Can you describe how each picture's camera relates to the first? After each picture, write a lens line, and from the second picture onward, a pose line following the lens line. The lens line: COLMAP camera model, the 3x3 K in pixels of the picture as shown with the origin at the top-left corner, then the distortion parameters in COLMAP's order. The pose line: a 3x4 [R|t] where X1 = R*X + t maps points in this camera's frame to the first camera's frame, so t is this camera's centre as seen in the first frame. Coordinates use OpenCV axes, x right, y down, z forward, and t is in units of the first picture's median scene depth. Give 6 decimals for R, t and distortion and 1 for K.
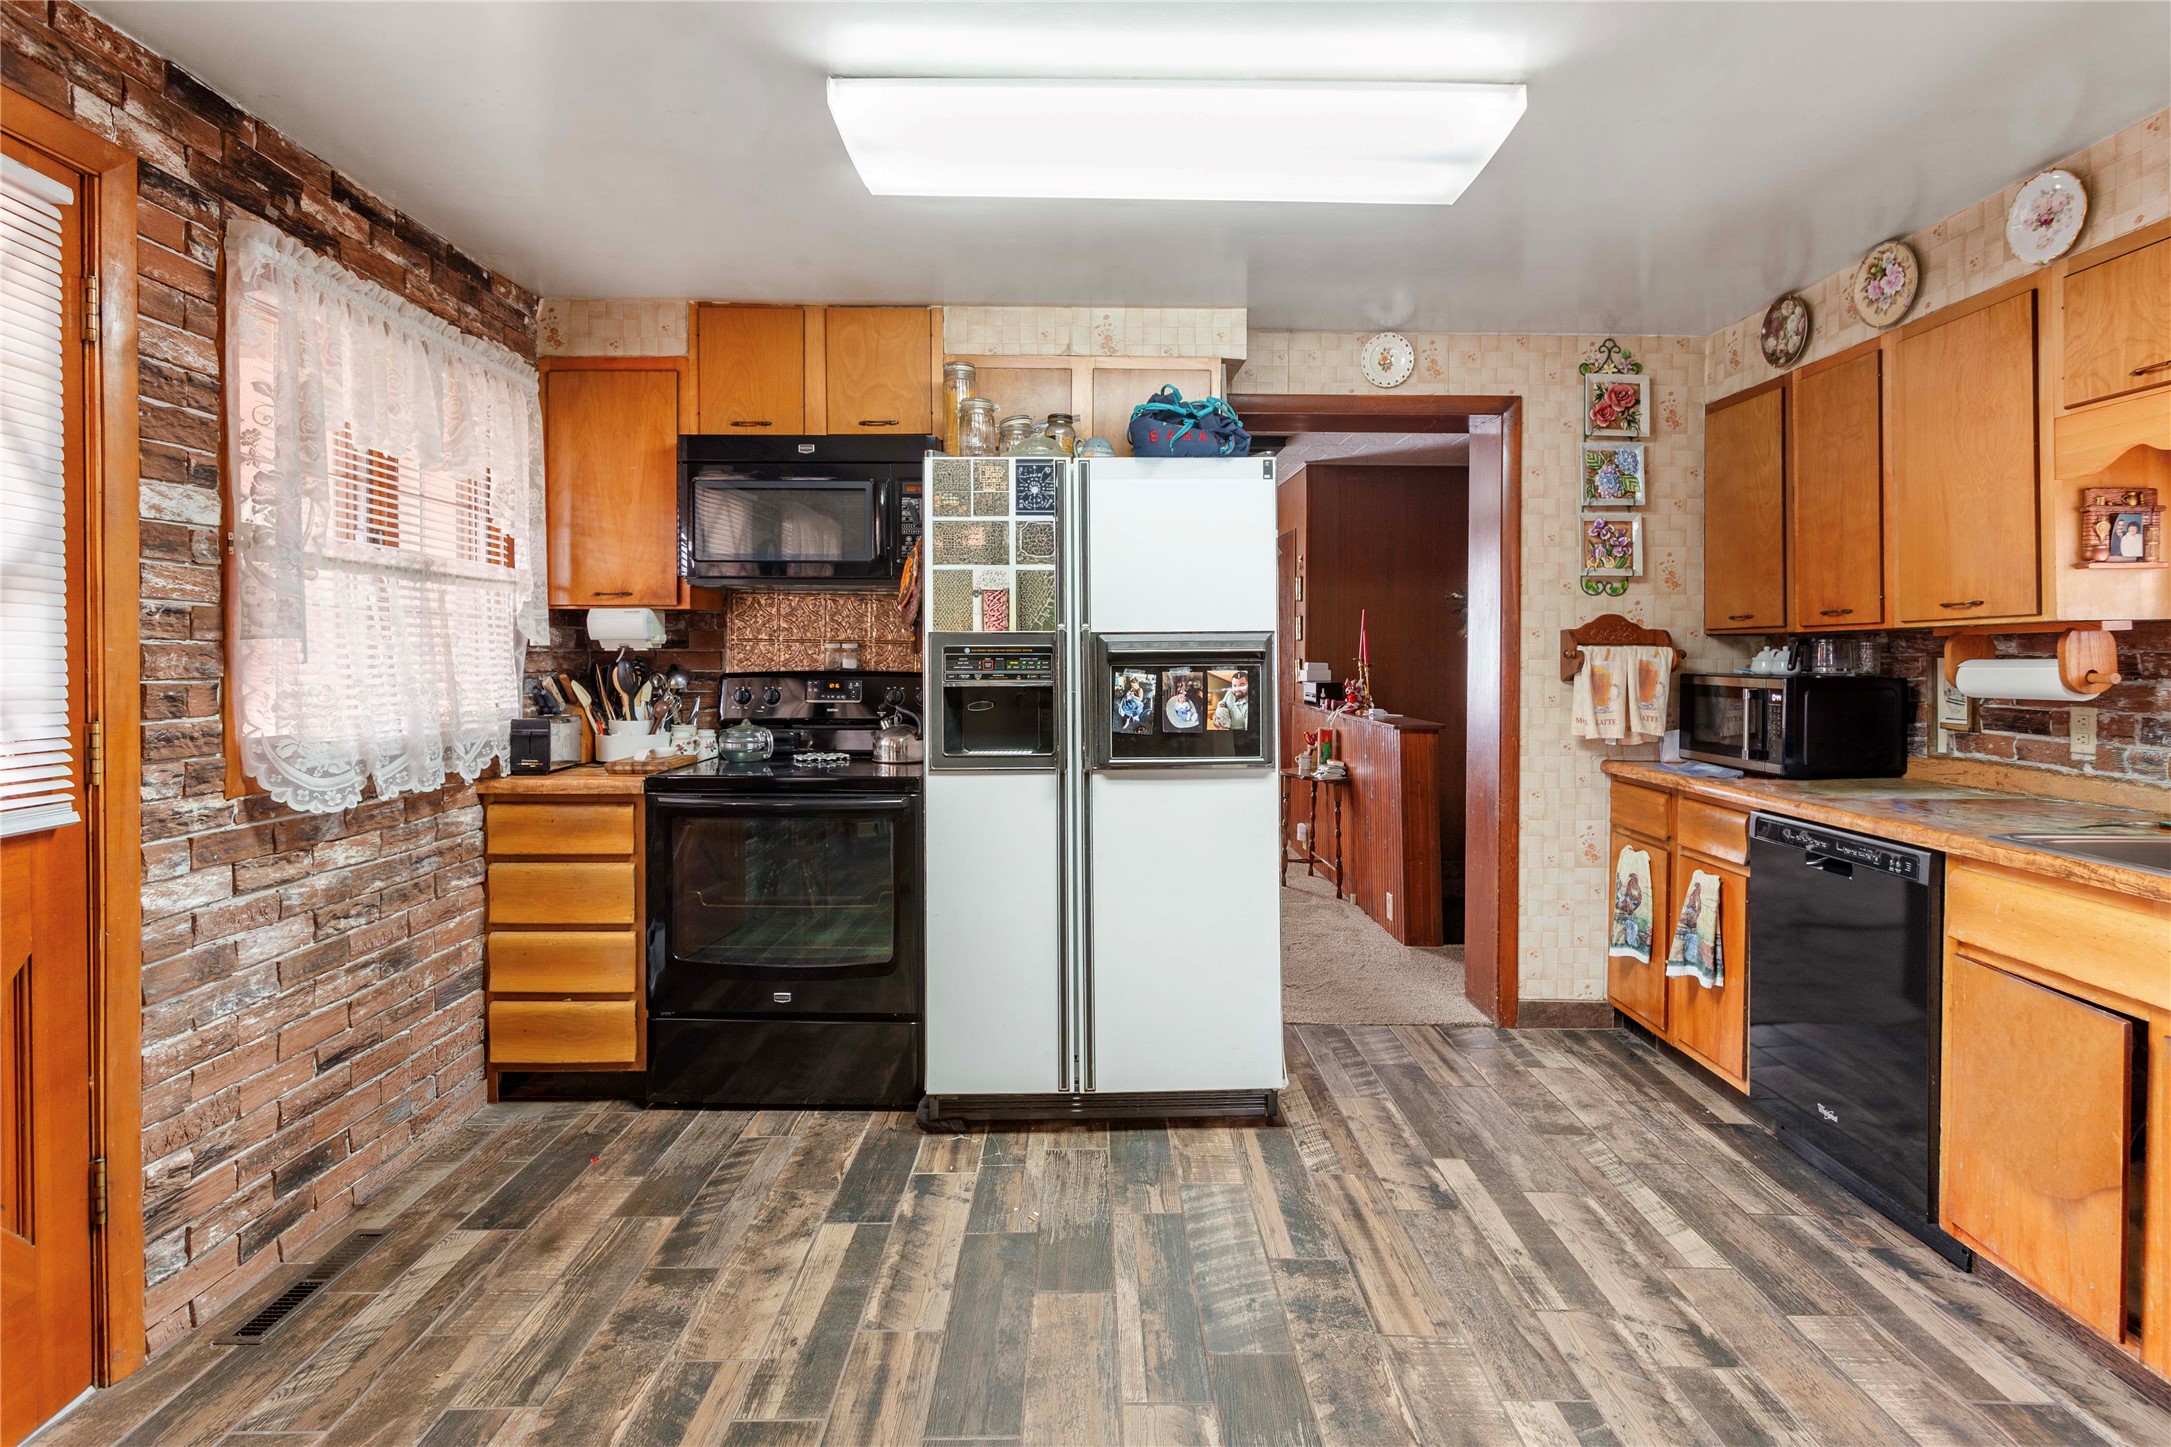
lens RADIAL K [[1055.3, 0, 1085.5], [0, 1055.3, 723.5], [0, 0, 1]] dist [-0.001847, -0.001074]
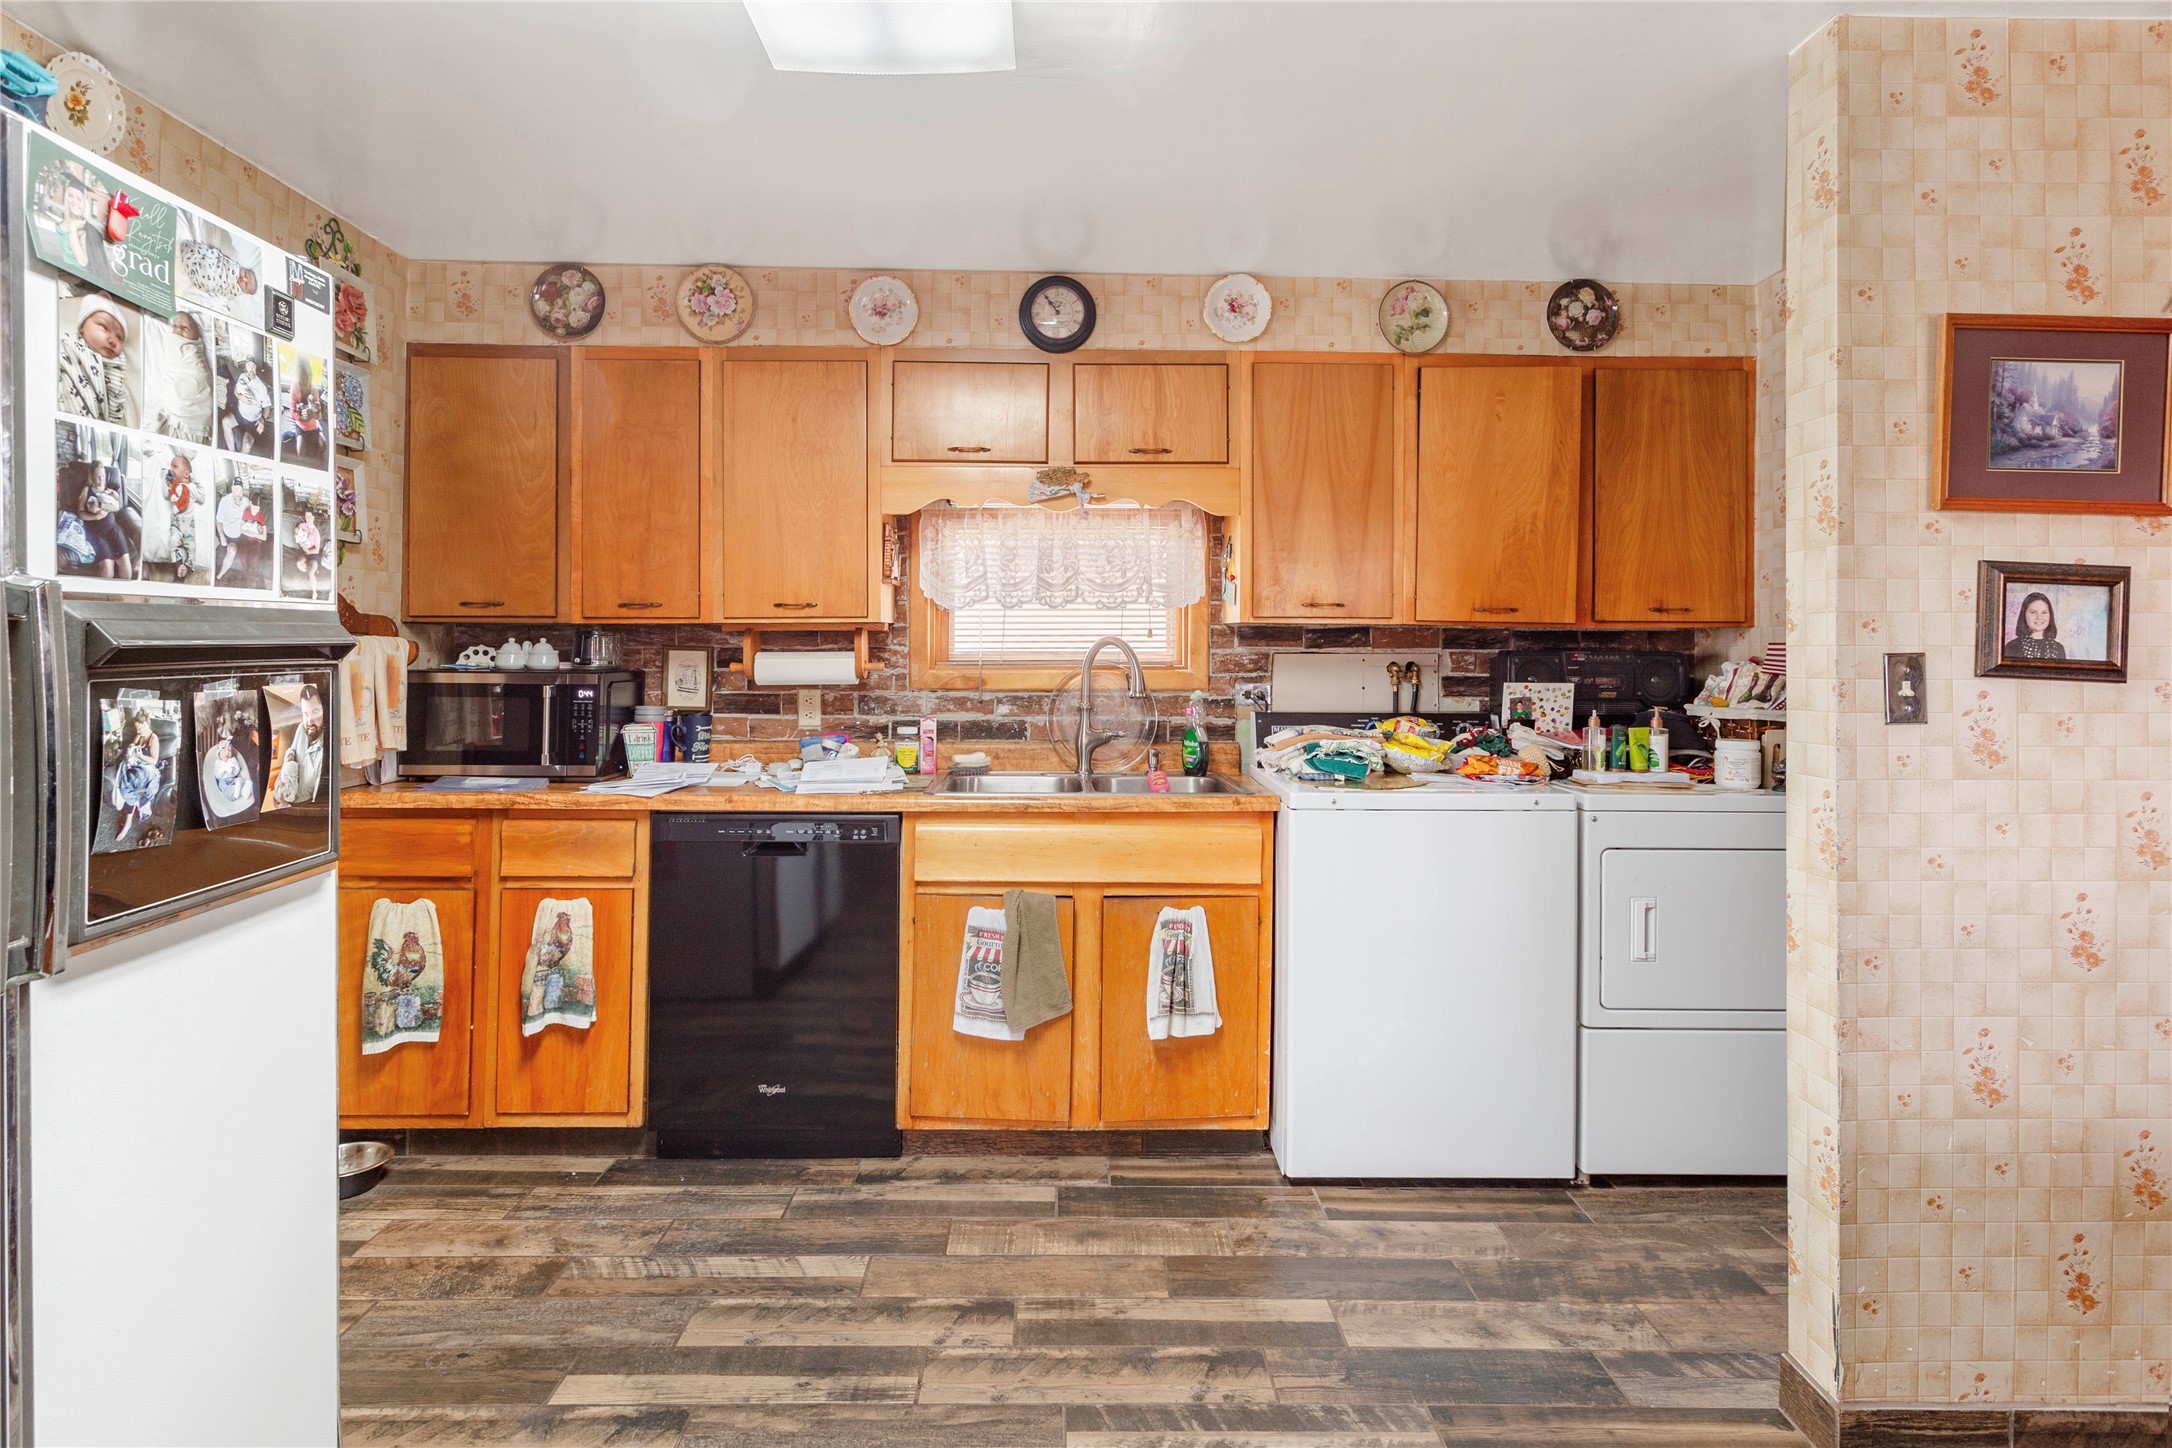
lens RADIAL K [[1130.3, 0, 1082.6], [0, 1130.3, 658.3], [0, 0, 1]] dist [0.002424, 0.001416]
pose [[-0.012507, -0.011075, 0.999860, -0.388469], [0.061108, 0.998061, 0.011820, -0.046006], [-0.998053, 0.061247, -0.011806, 0.645510]]
